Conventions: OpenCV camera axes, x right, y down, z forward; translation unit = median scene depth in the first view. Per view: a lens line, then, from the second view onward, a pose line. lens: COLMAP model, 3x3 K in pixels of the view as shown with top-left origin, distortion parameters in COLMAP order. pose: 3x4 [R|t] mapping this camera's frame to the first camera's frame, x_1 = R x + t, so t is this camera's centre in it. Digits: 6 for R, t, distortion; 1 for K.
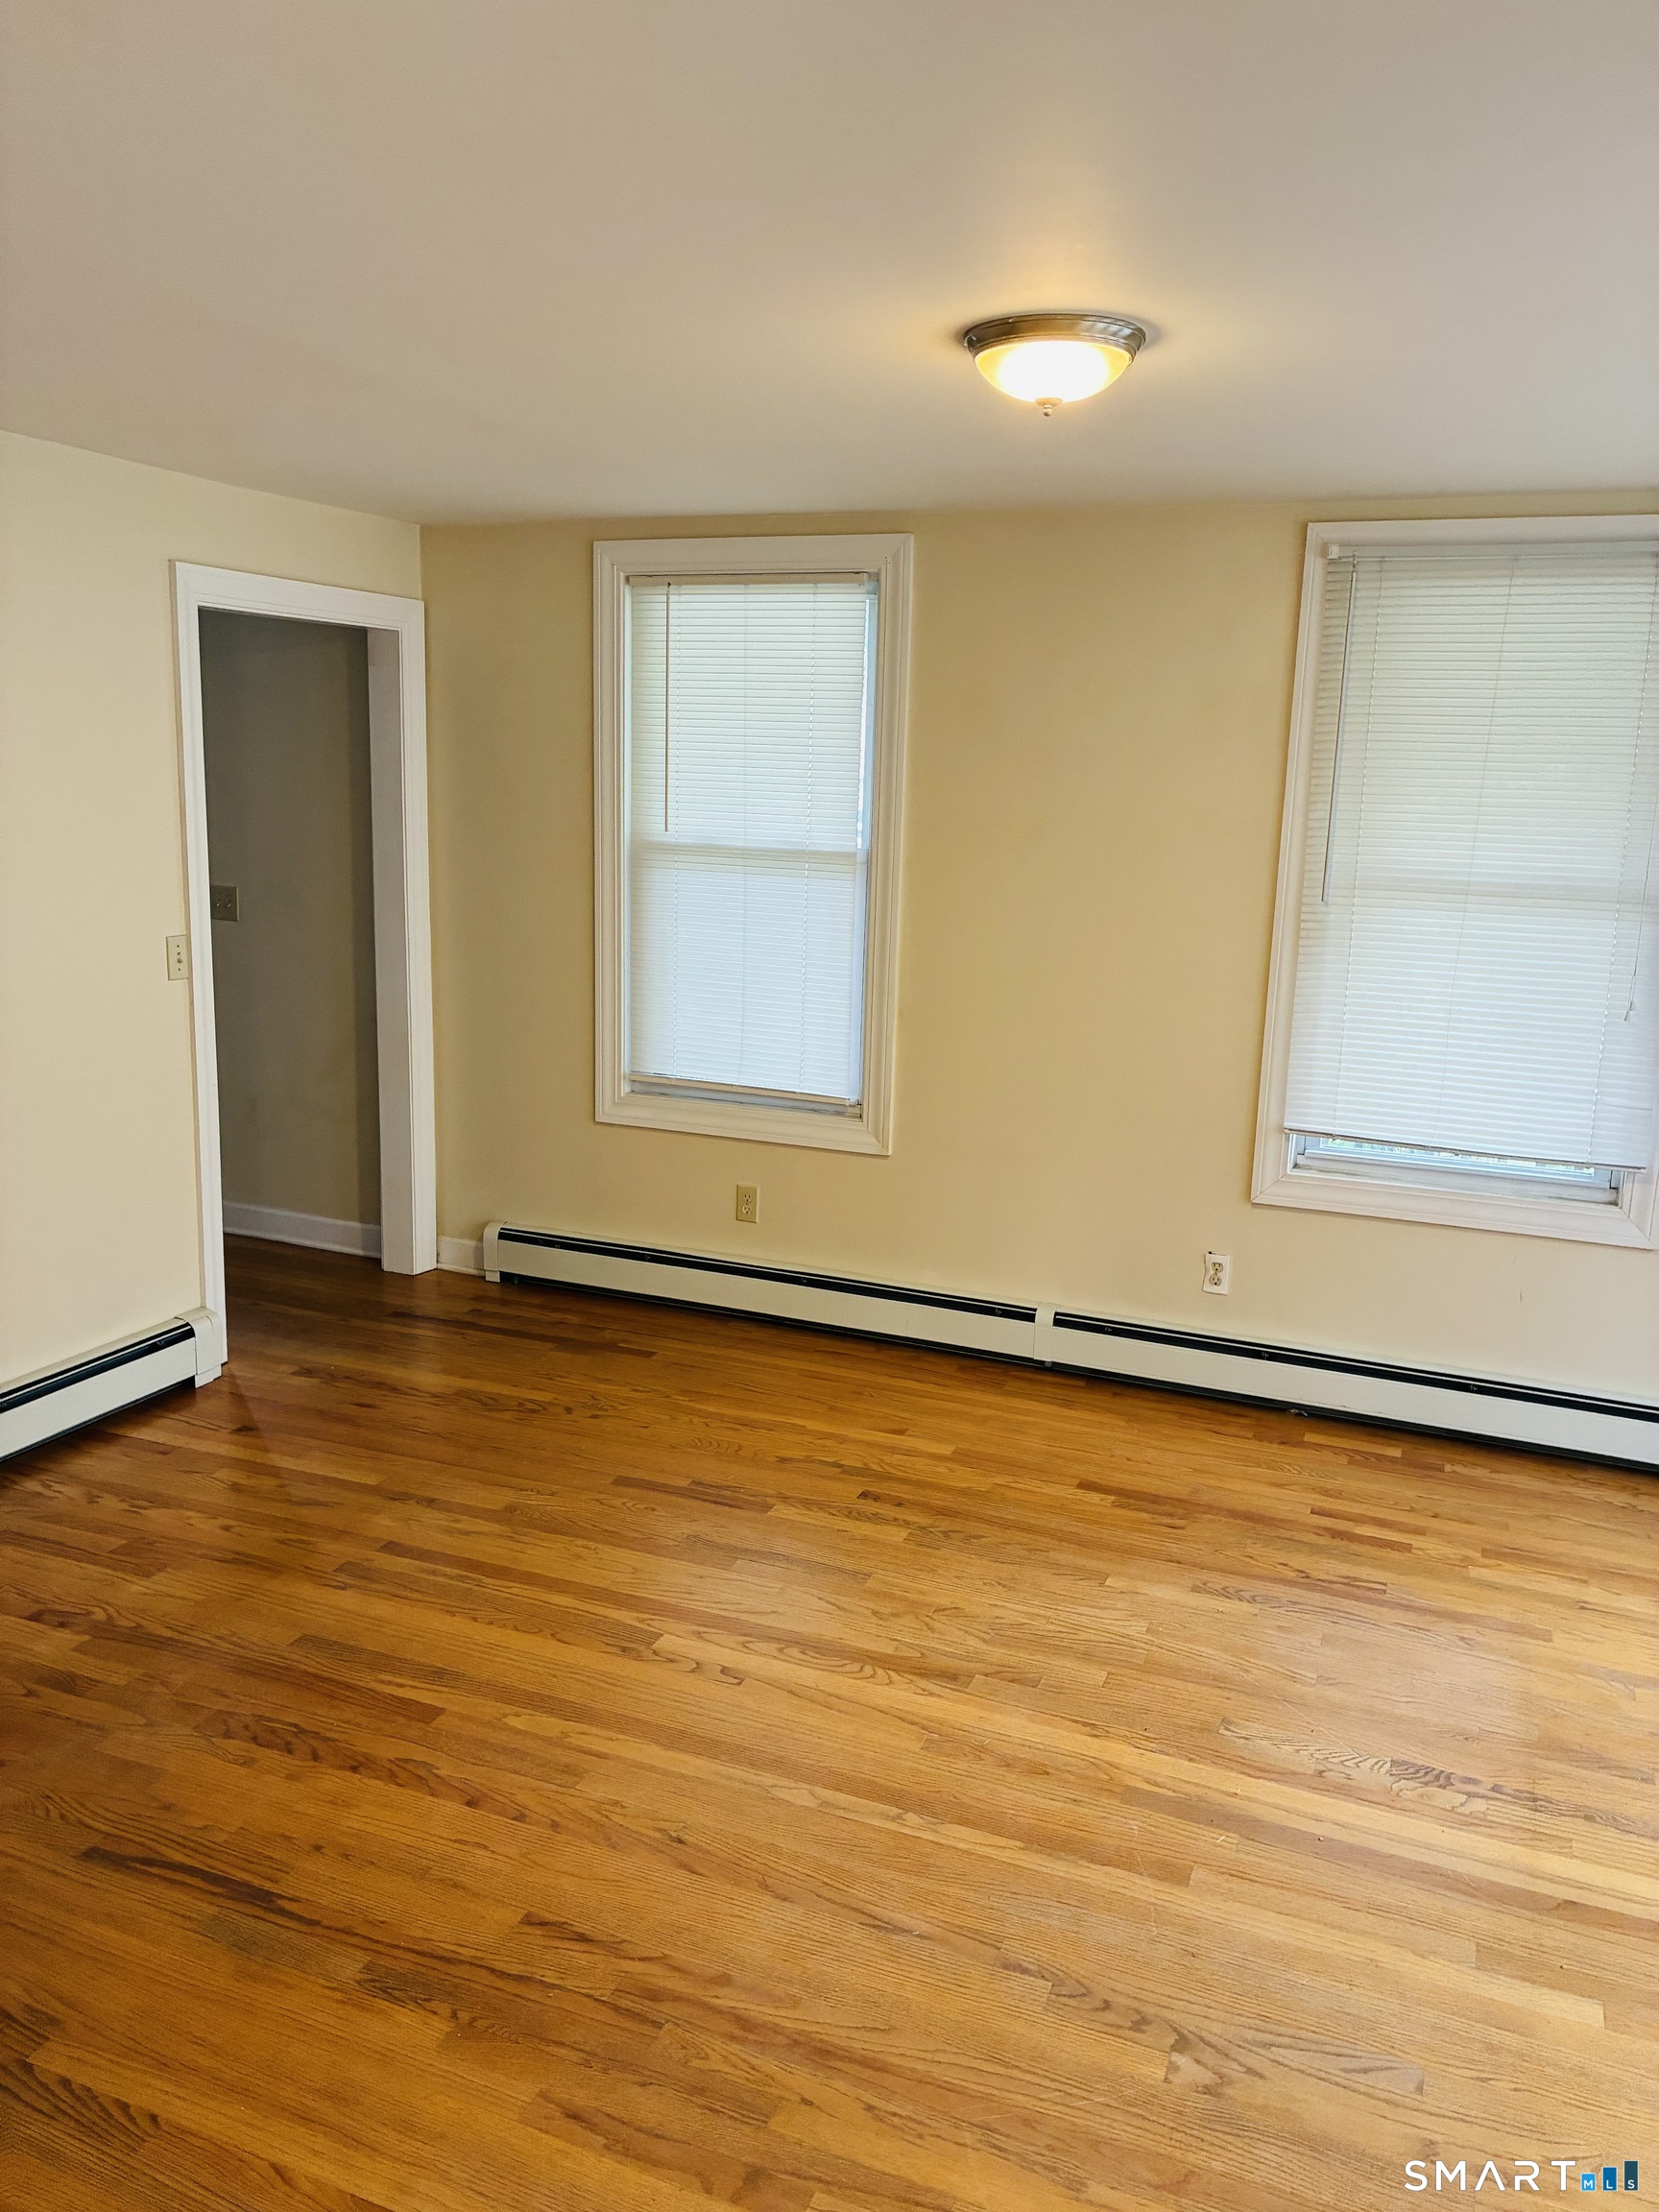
lens RADIAL K [[1677.2, 0, 811.7], [0, 1677.2, 1110.6], [0, 0, 1]] dist [0.041648, -0.070296]
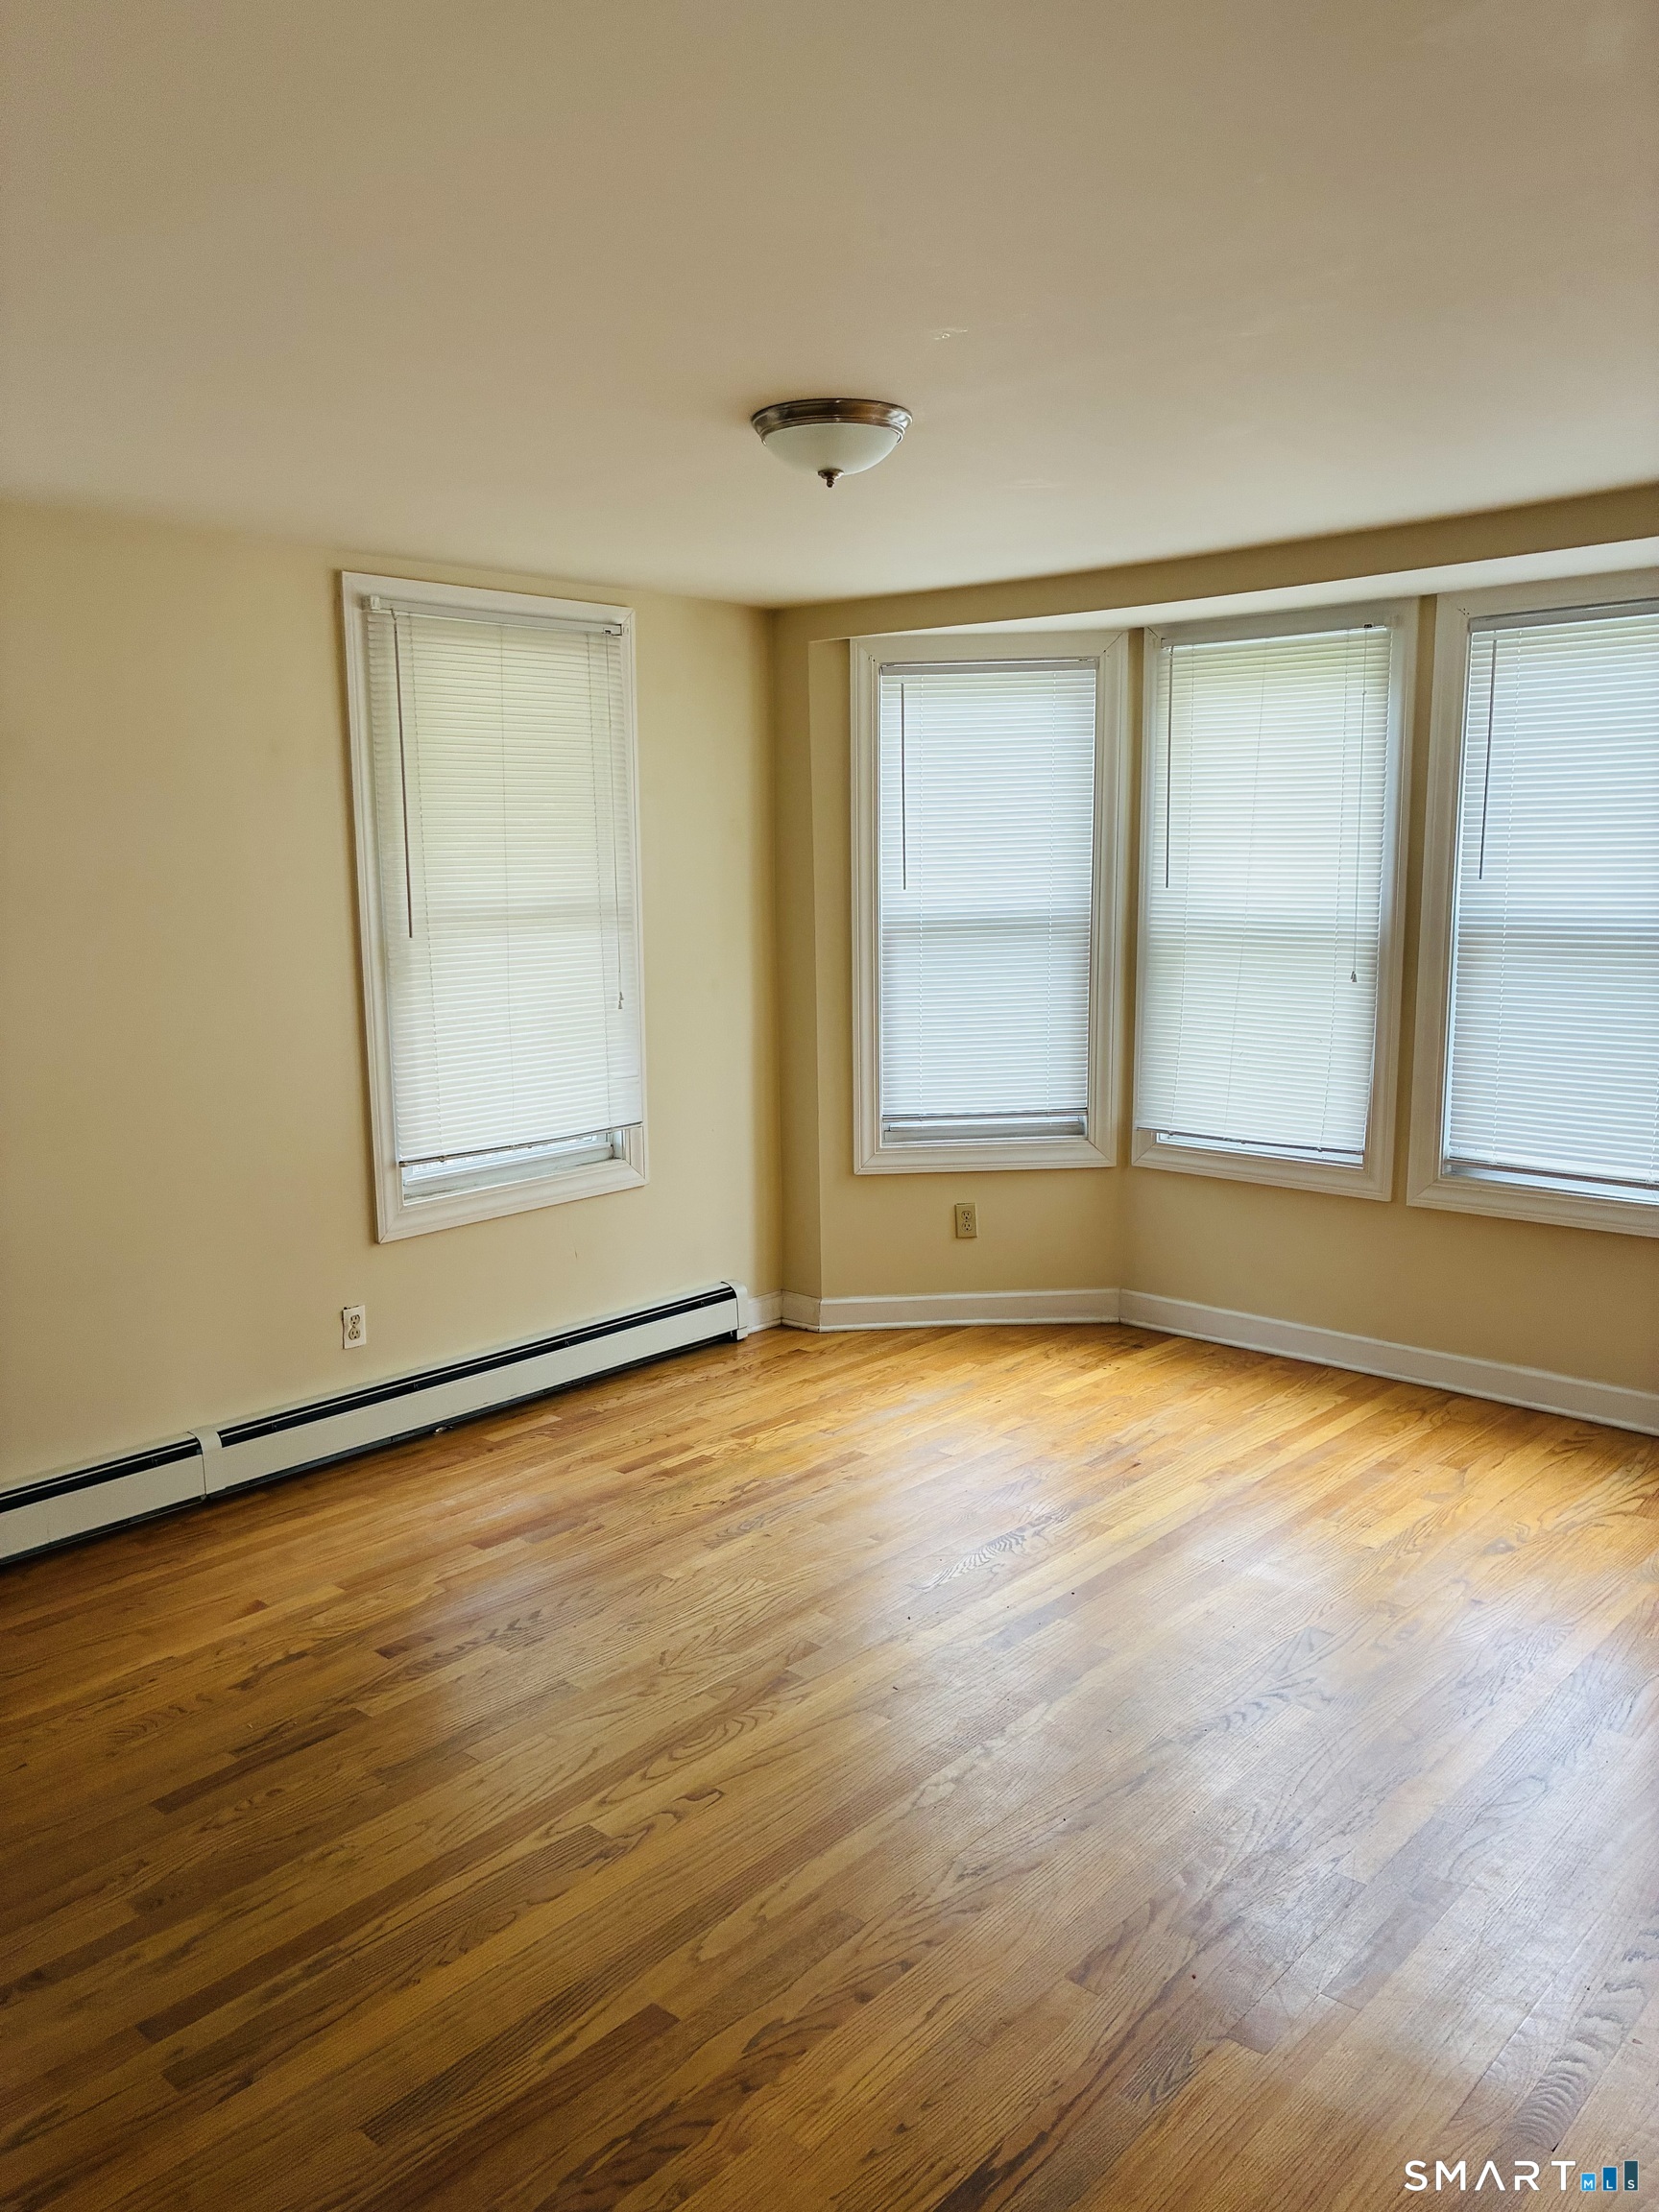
lens RADIAL K [[1677.2, 0, 806.5], [0, 1677.2, 1110.9], [0, 0, 1]] dist [0.041648, -0.070296]
pose [[0.337567, -0.180389, 0.923855, -0.636057], [0.214404, 0.970402, 0.111137, -0.088944], [-0.916559, 0.160562, 0.366251, 0.440438]]
